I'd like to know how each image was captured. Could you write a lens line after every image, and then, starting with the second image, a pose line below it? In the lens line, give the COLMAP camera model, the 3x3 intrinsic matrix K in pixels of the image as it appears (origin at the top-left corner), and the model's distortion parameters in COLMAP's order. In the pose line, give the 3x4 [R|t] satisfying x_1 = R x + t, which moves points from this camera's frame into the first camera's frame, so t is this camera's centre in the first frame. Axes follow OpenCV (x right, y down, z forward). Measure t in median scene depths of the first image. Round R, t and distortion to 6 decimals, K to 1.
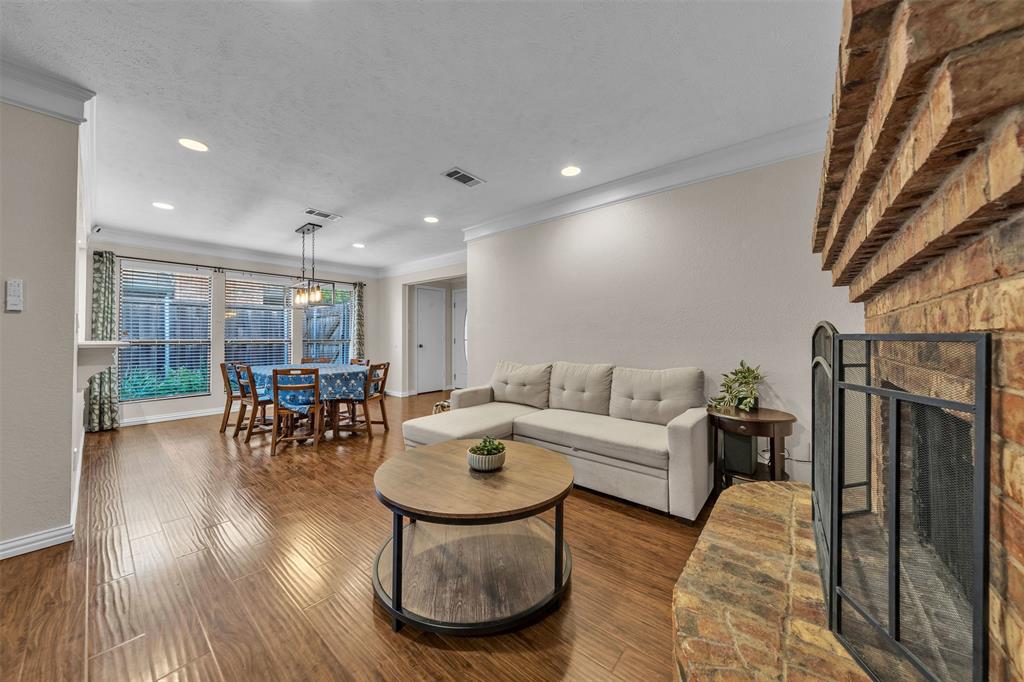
lens RADIAL K [[346.1, 0, 513.0], [0, 346.1, 334.5], [0, 0, 1]] dist [-0.001680, -0.000054]
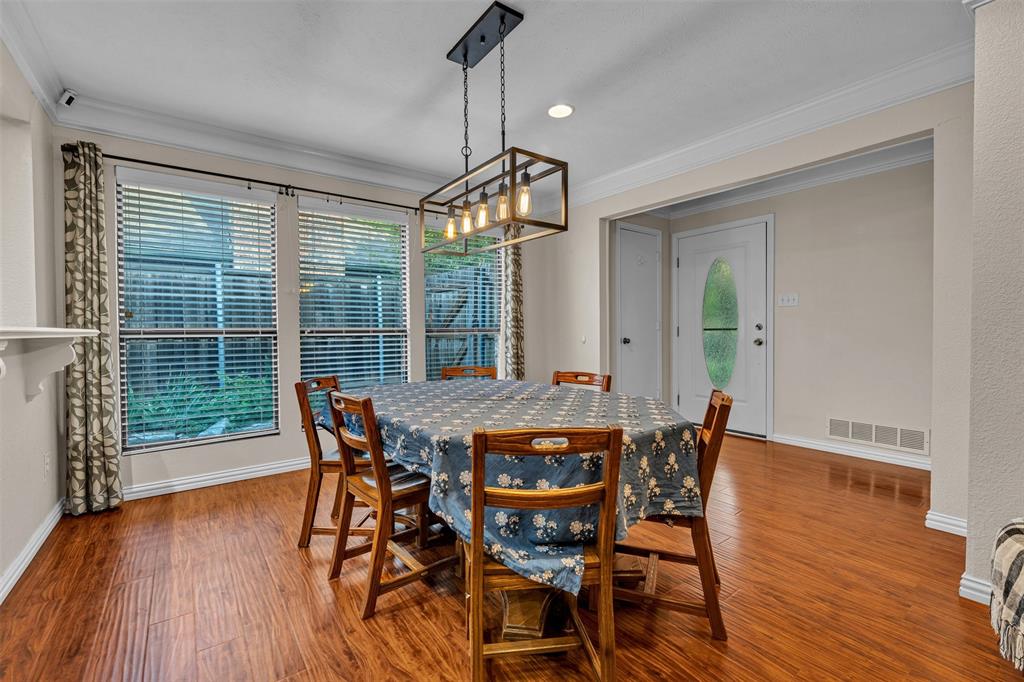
lens RADIAL K [[440.1, 0, 512.0], [0, 440.1, 341.0], [0, 0, 1]] dist [0.002515, 0.000367]
pose [[0.972657, 0.001940, -0.232240, -0.454960], [0.006246, 0.999385, 0.034508, 0.016173], [0.232164, -0.035015, 0.972046, 0.528901]]
